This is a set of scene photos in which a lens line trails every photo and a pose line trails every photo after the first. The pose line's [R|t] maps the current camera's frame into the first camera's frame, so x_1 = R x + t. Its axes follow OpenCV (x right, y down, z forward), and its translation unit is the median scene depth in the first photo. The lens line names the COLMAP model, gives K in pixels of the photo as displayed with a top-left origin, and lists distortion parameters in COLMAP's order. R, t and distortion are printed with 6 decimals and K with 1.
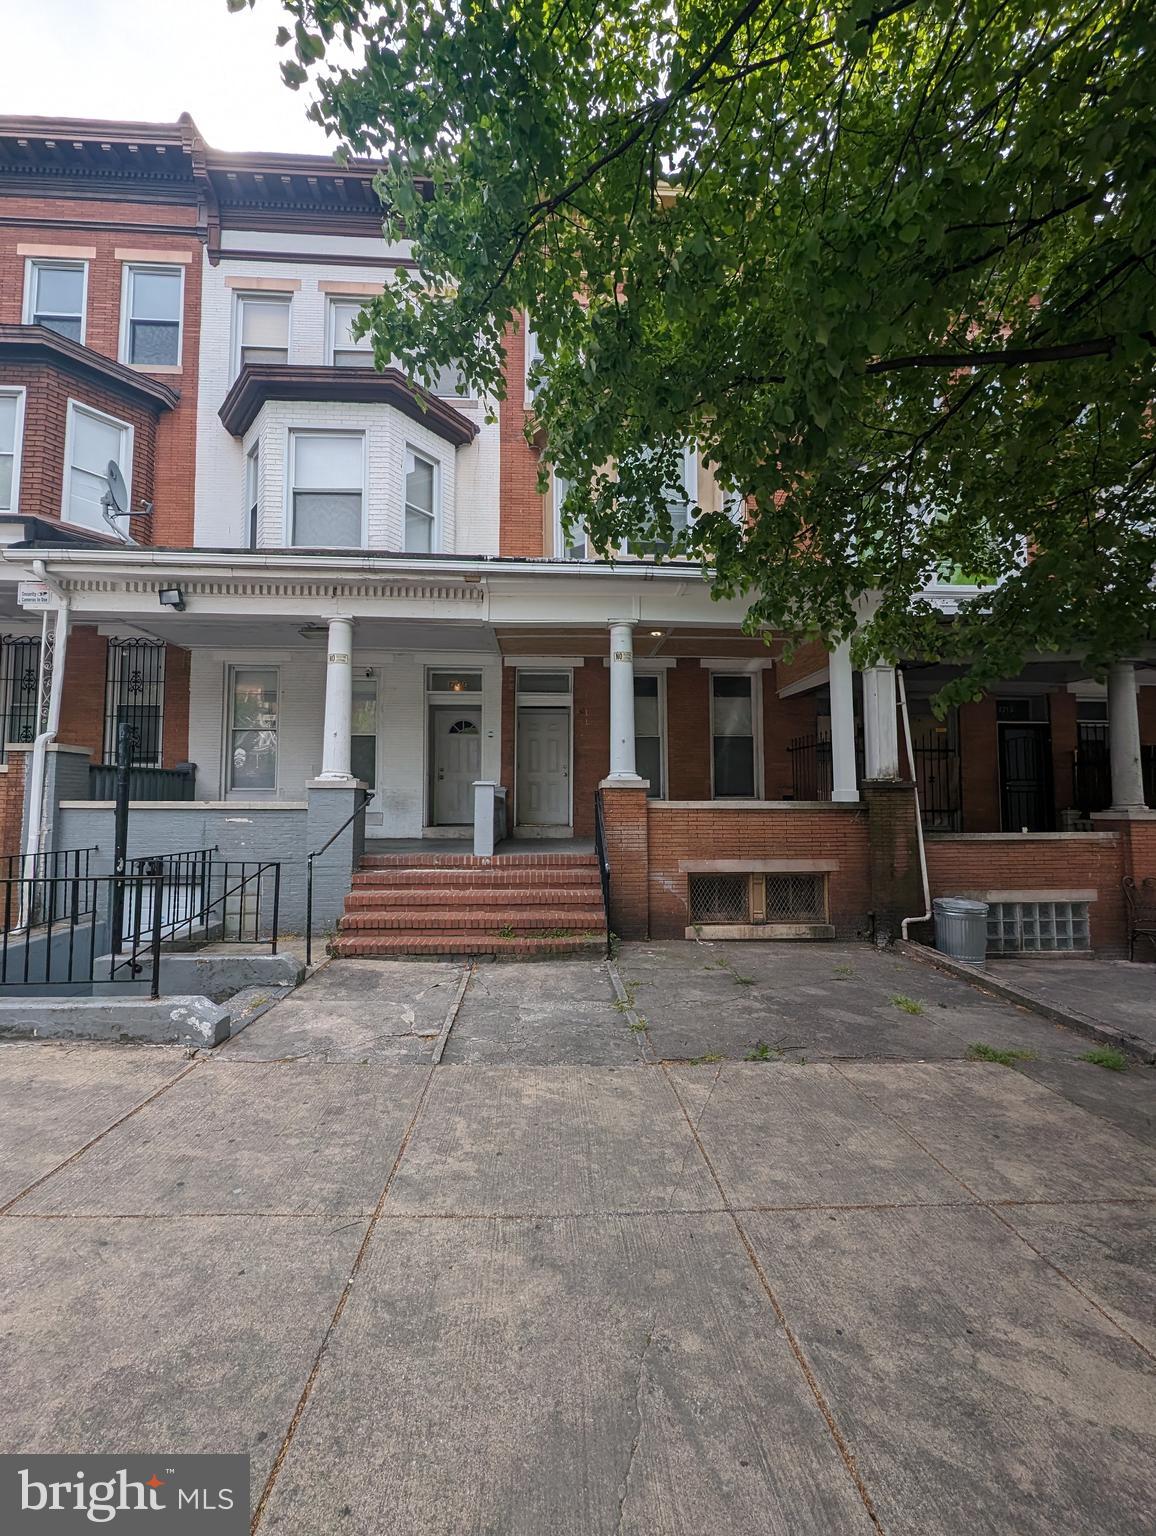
lens RADIAL K [[629.3, 0, 578.1], [0, 629.3, 774.2], [0, 0, 1]] dist [0.002907, -0.001745]
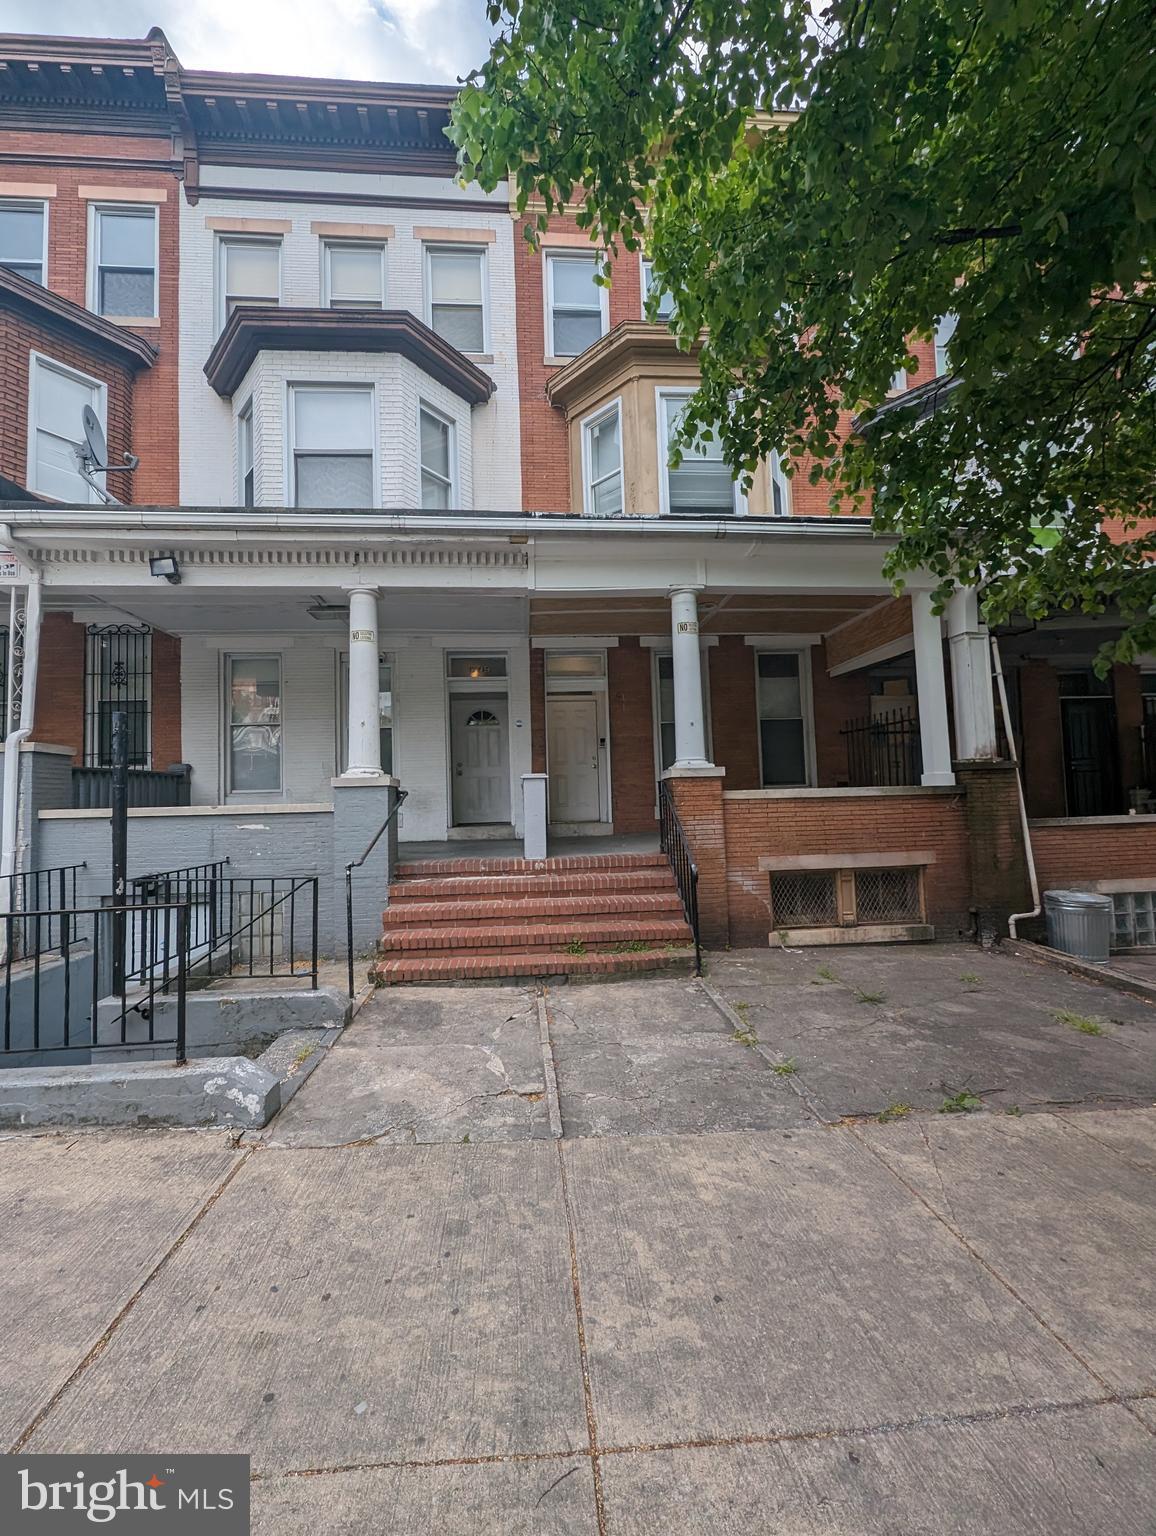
lens RADIAL K [[629.3, 0, 578.2], [0, 629.3, 774.3], [0, 0, 1]] dist [0.002907, -0.001745]
pose [[0.999251, -0.027356, 0.027387, -0.115638], [0.027136, 0.999597, 0.008384, 0.006437], [-0.027605, -0.007634, 0.999590, 0.129291]]
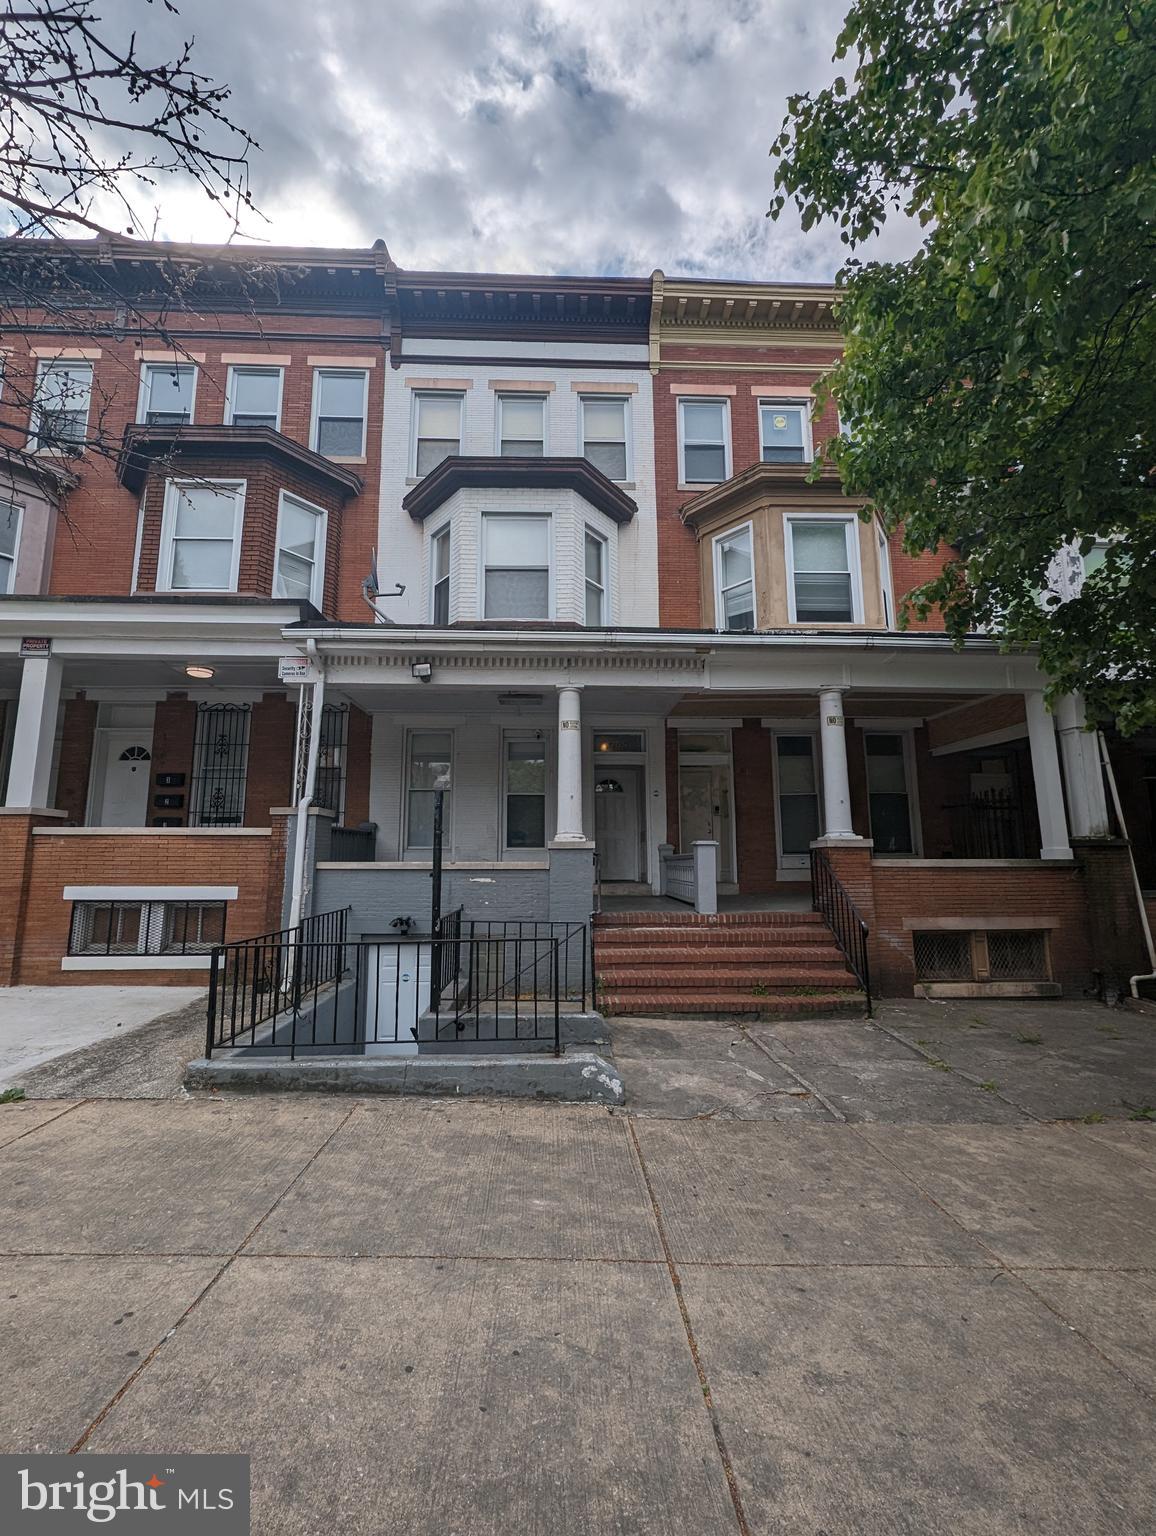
lens RADIAL K [[629.3, 0, 579.4], [0, 629.3, 774.6], [0, 0, 1]] dist [0.002907, -0.001745]
pose [[0.999798, -0.006469, -0.019004, -0.349716], [0.004907, 0.996692, -0.081121, -0.014938], [0.019466, 0.081011, 0.996523, -0.047568]]
